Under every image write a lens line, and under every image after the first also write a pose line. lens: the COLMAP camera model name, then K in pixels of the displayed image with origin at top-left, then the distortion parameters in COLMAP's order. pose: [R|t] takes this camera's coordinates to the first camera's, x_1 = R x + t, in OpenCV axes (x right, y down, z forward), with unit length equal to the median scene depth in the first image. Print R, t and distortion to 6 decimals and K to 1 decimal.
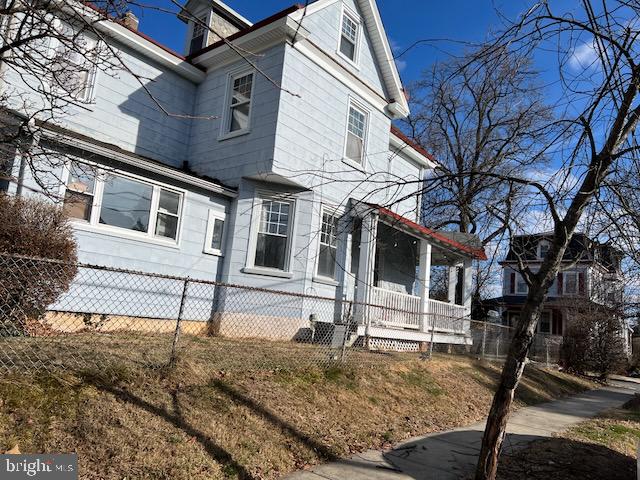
lens RADIAL K [[485.3, 0, 320.0], [0, 485.3, 240.0], [0, 0, 1]] dist [0.035945, -0.001632]
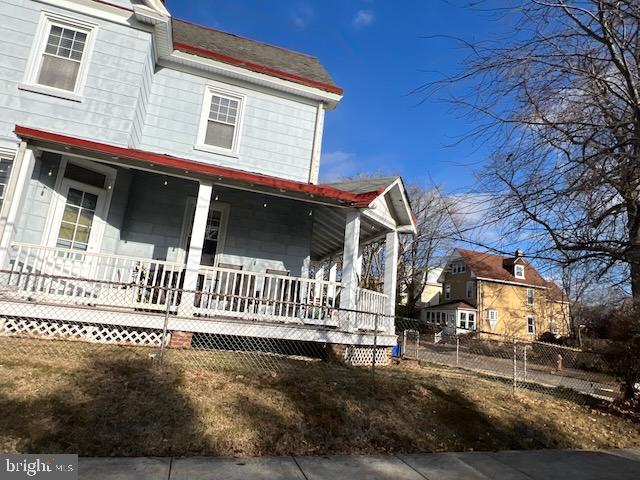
lens RADIAL K [[400.3, 0, 316.3], [0, 400.3, 237.4], [0, 0, 1]] dist [-0.000717, -0.001883]
pose [[0.840402, -0.128911, -0.526409, 0.769794], [0.074897, 0.989605, -0.122769, 0.191214], [0.536763, 0.063749, 0.841321, 0.756128]]
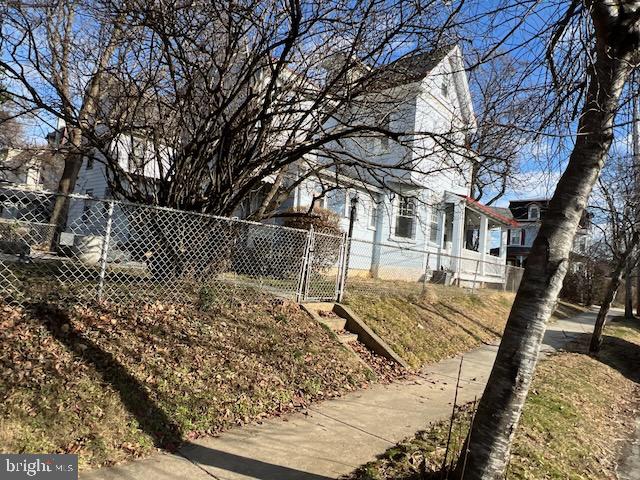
lens RADIAL K [[400.3, 0, 316.3], [0, 400.3, 237.4], [0, 0, 1]] dist [-0.000717, -0.001883]
pose [[0.999413, -0.004063, -0.034005, -0.329849], [0.007354, 0.995237, 0.097212, -0.070908], [0.033448, -0.097405, 0.994683, -0.320877]]
